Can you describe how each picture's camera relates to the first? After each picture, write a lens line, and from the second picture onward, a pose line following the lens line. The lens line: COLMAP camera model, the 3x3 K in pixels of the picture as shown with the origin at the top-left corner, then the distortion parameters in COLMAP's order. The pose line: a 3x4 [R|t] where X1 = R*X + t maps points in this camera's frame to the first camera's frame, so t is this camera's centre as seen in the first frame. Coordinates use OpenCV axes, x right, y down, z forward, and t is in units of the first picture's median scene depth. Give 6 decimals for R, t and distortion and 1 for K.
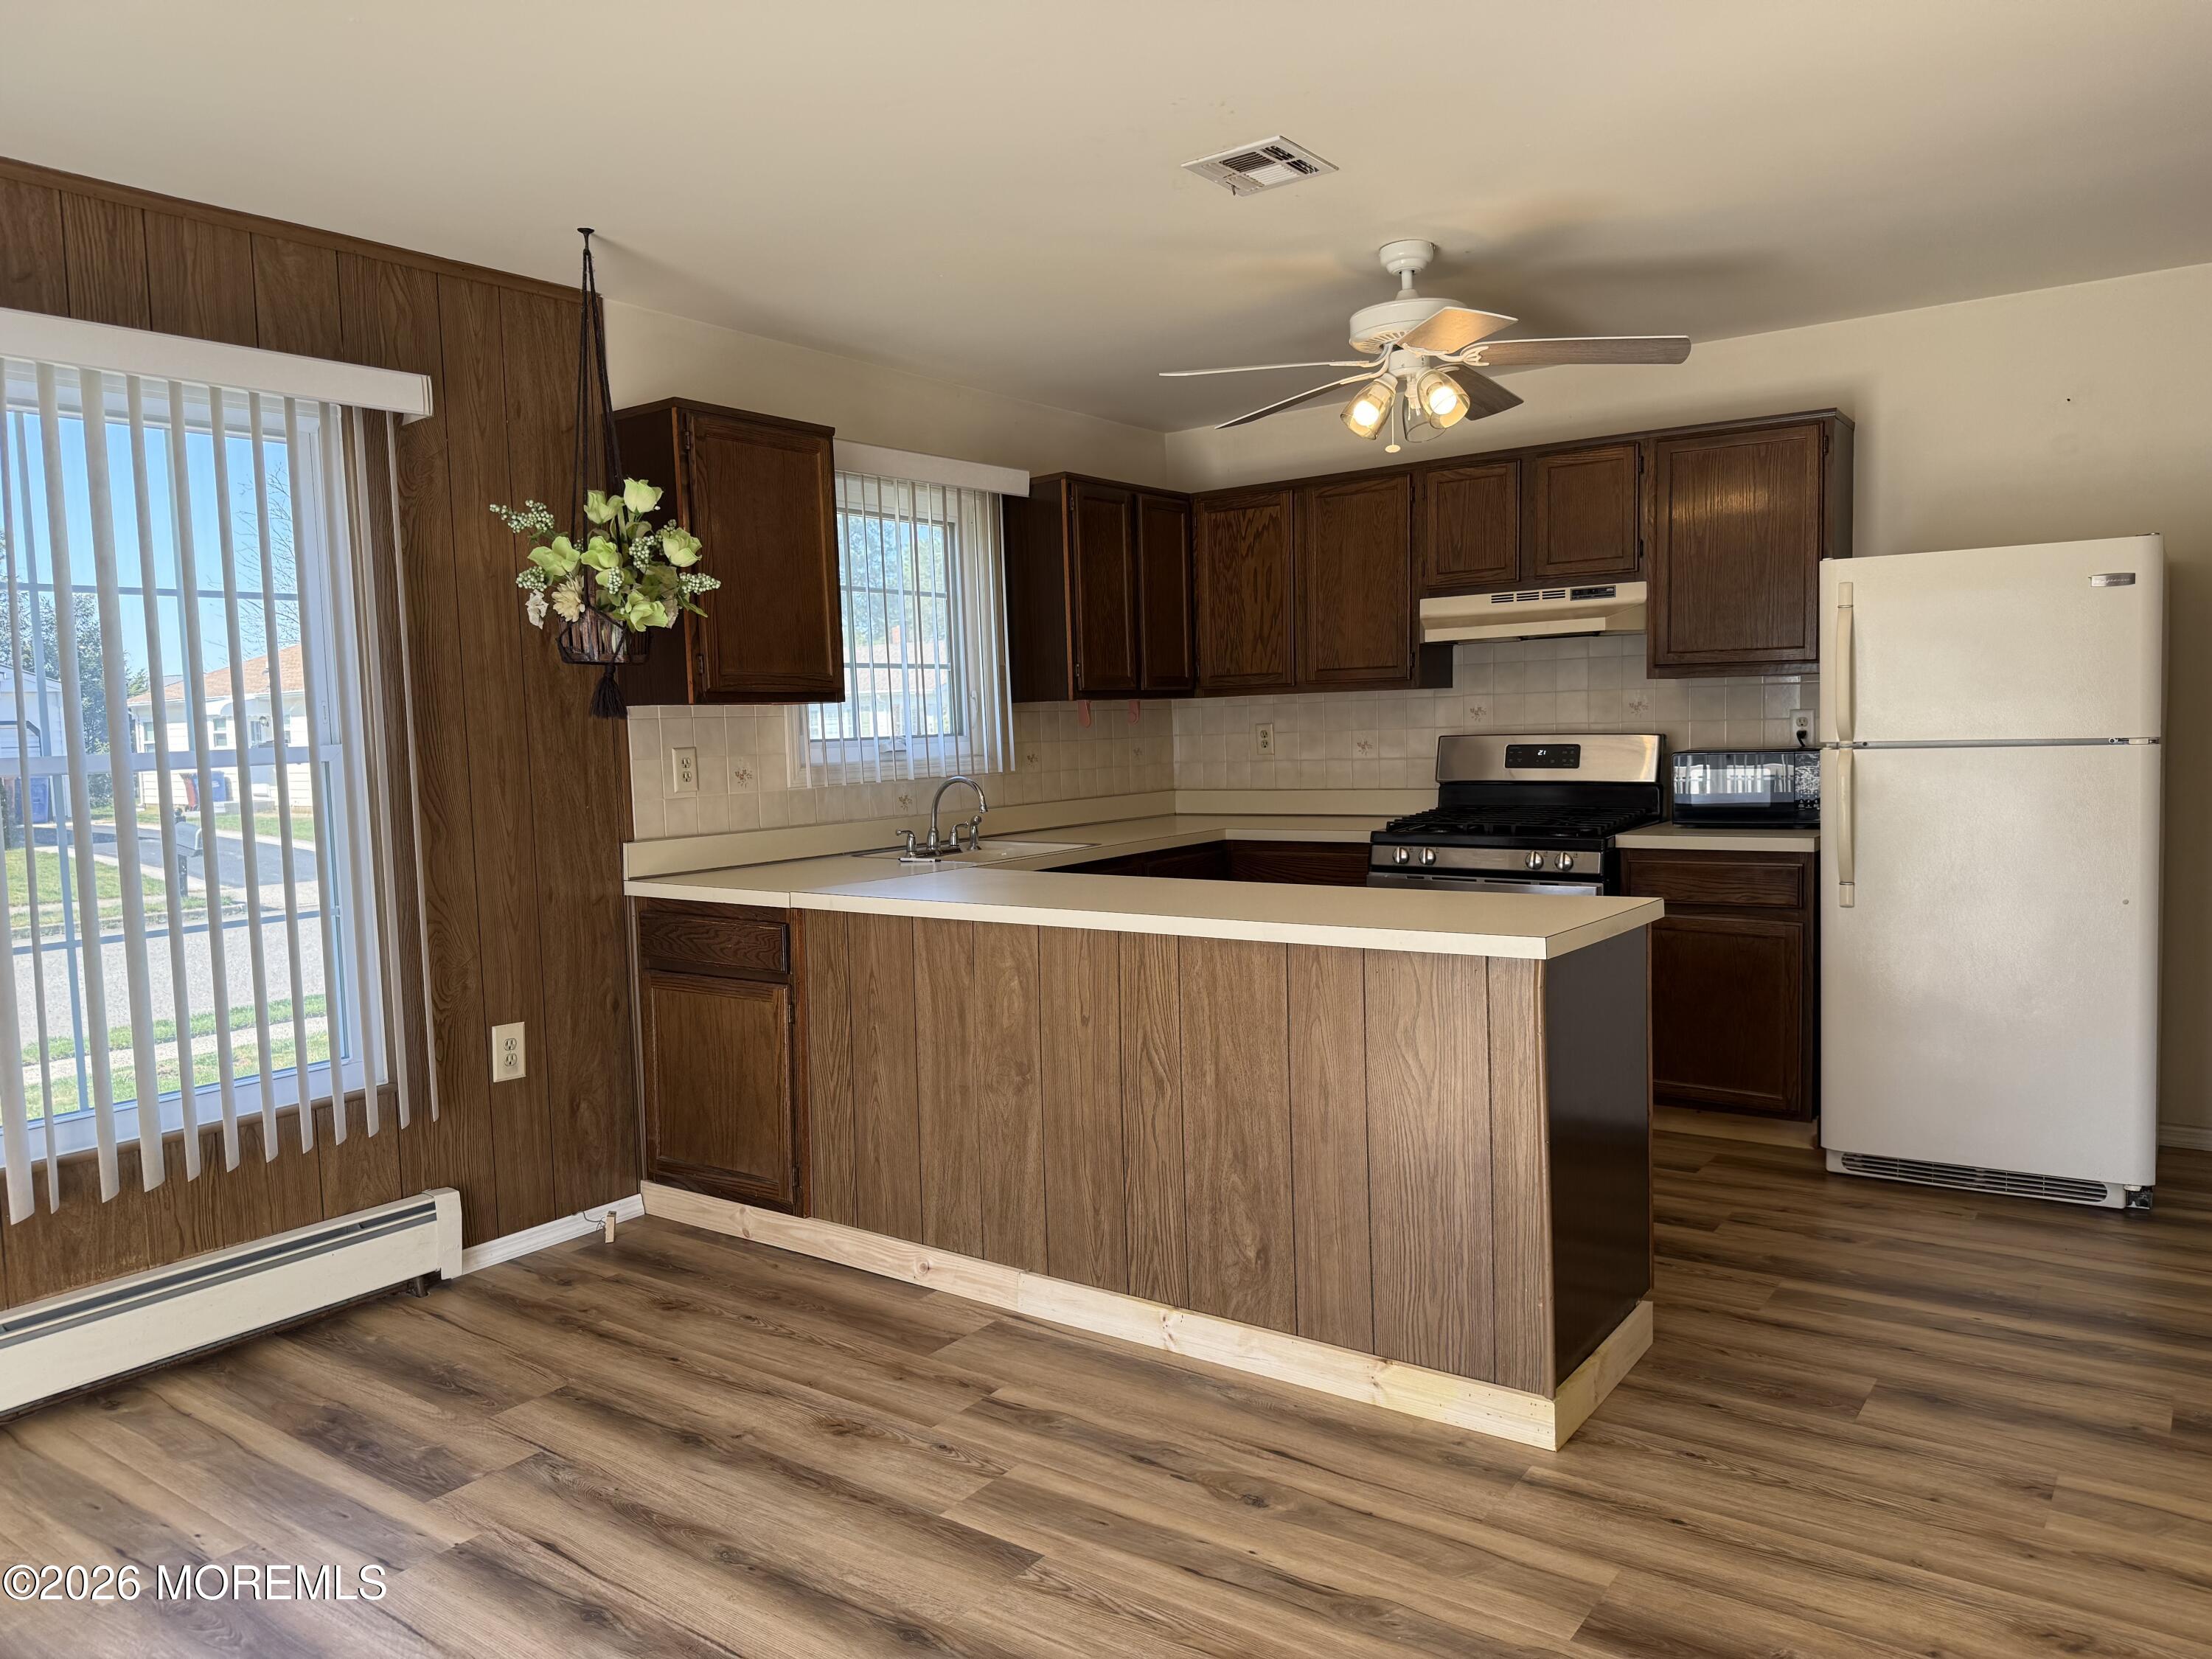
lens RADIAL K [[1571.0, 0, 1111.2], [0, 1571.0, 824.3], [0, 0, 1]] dist [0.210956, -0.329562]
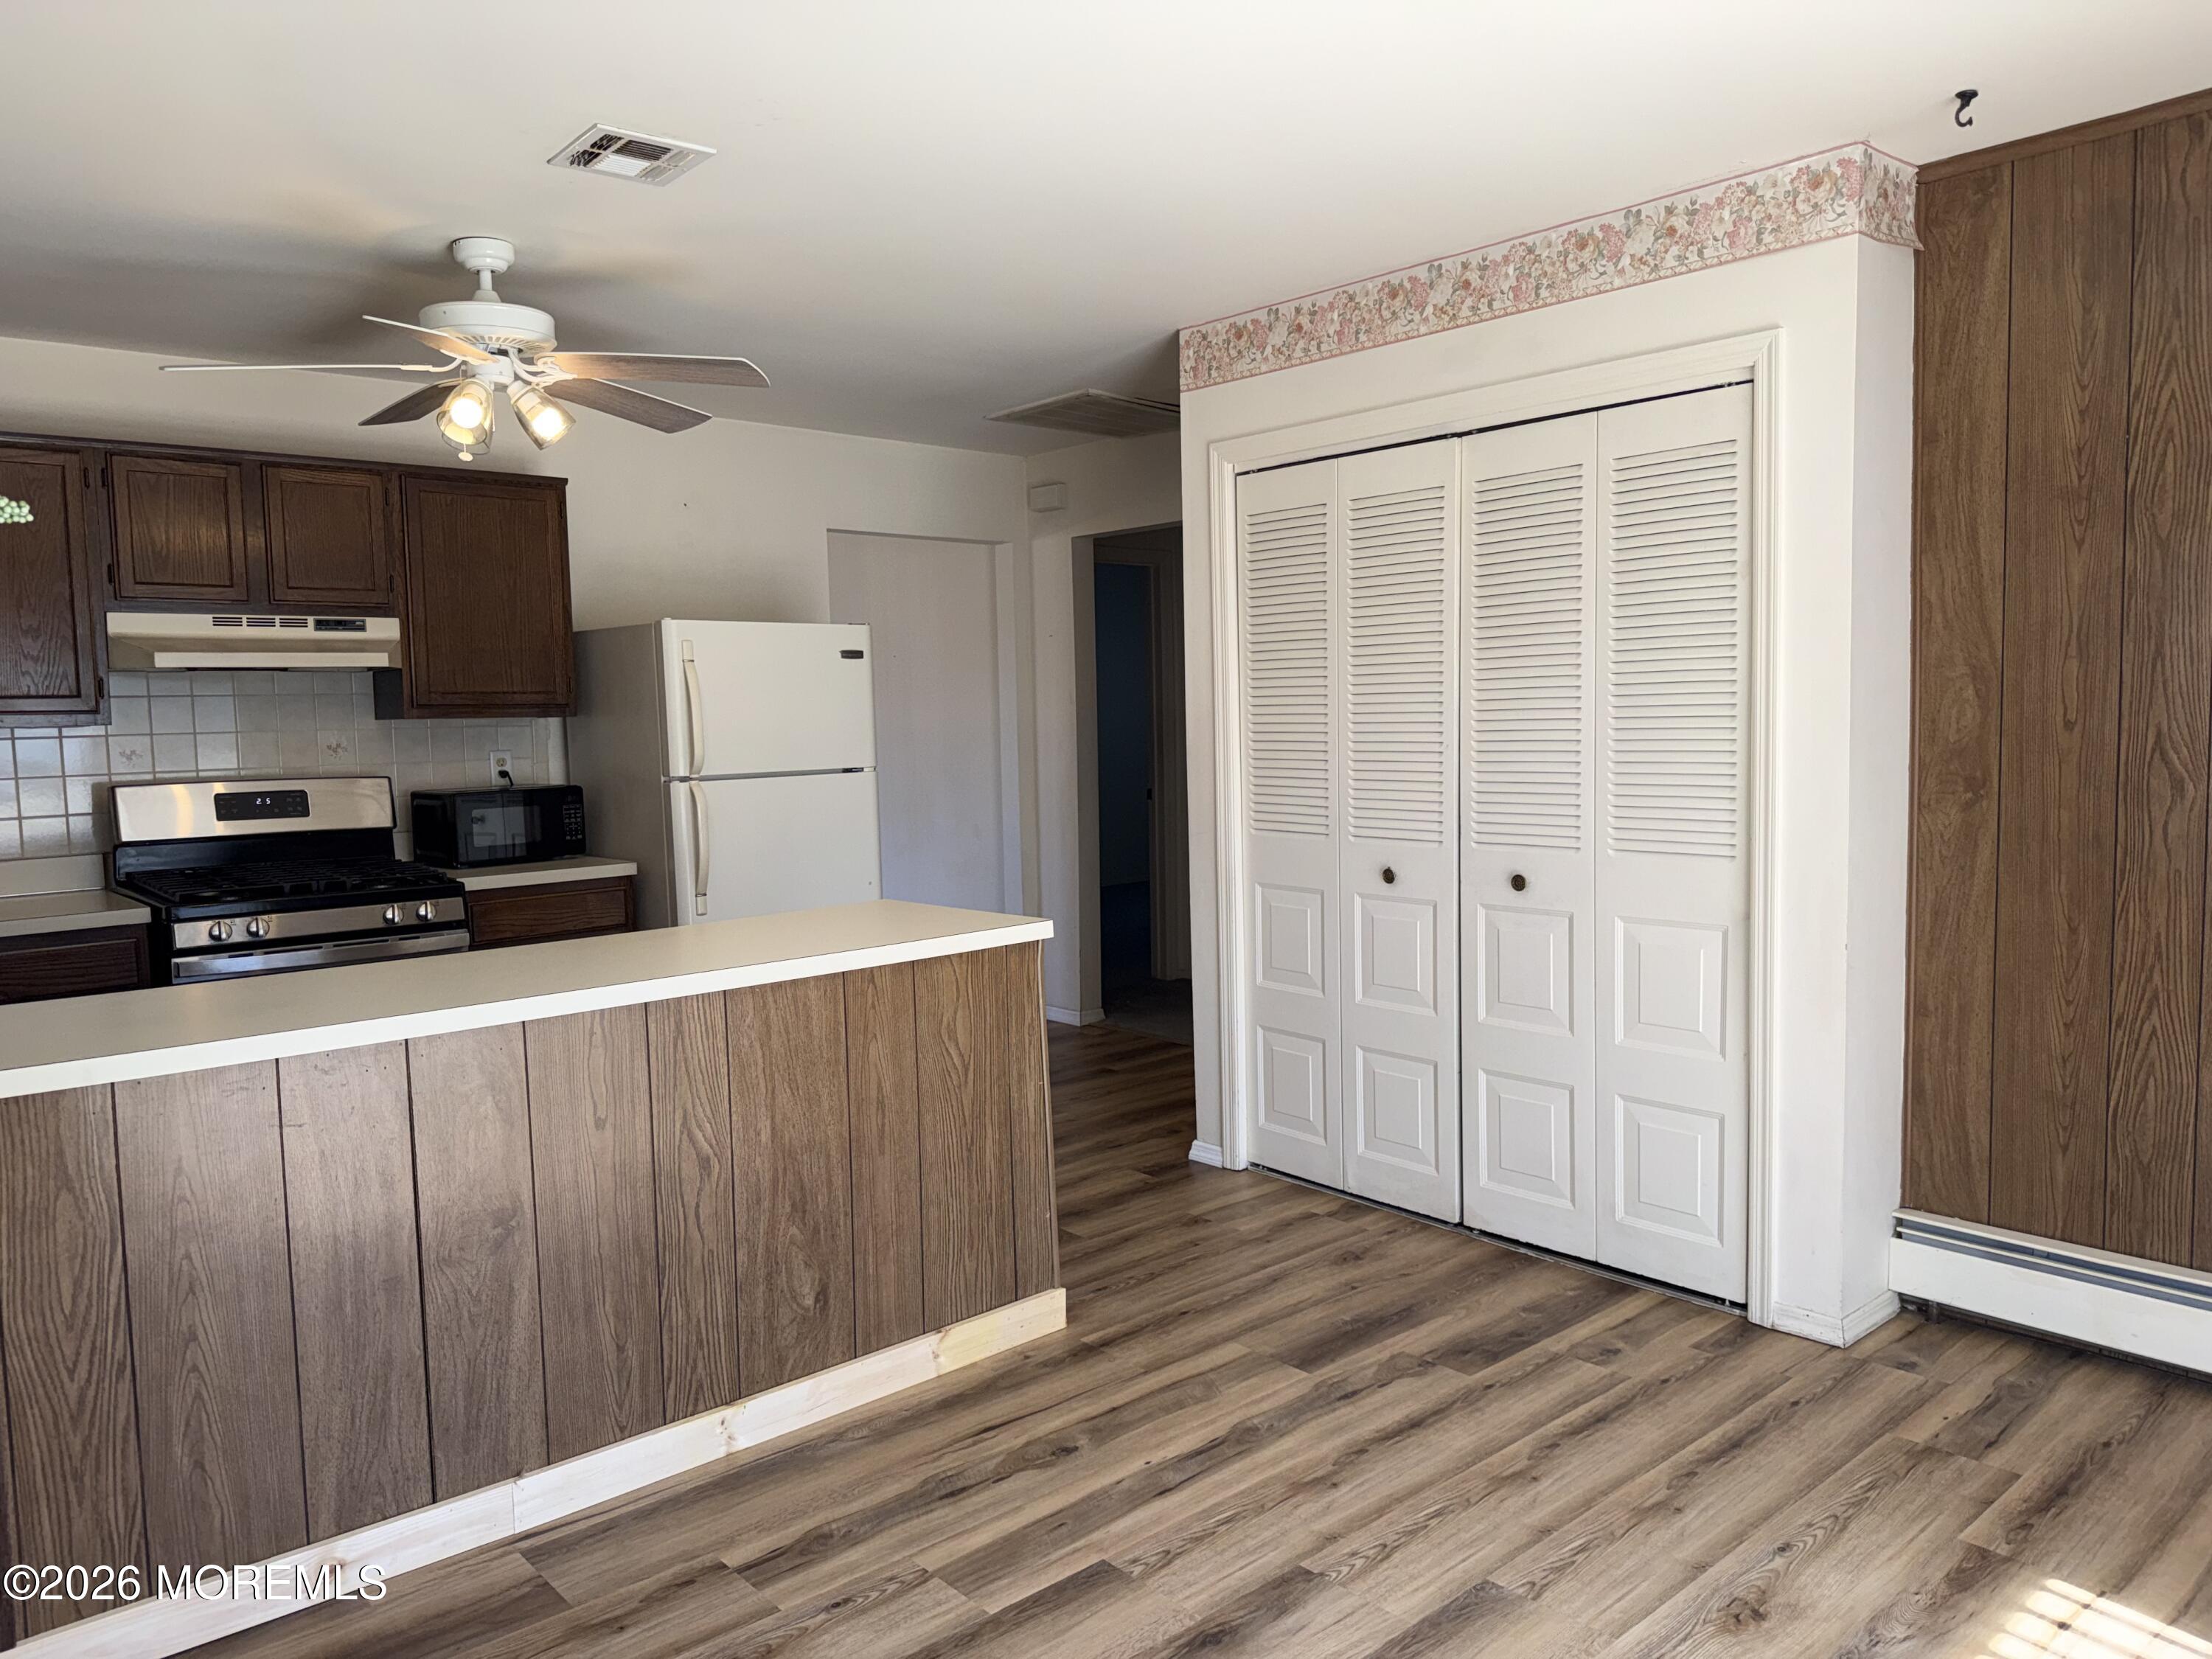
lens RADIAL K [[1571.0, 0, 1111.2], [0, 1571.0, 824.3], [0, 0, 1]] dist [0.210956, -0.329562]
pose [[0.224075, -0.051438, 0.973214, -0.807718], [0.085524, 0.995791, 0.032940, -0.036386], [-0.970812, 0.075852, 0.227531, 0.577438]]
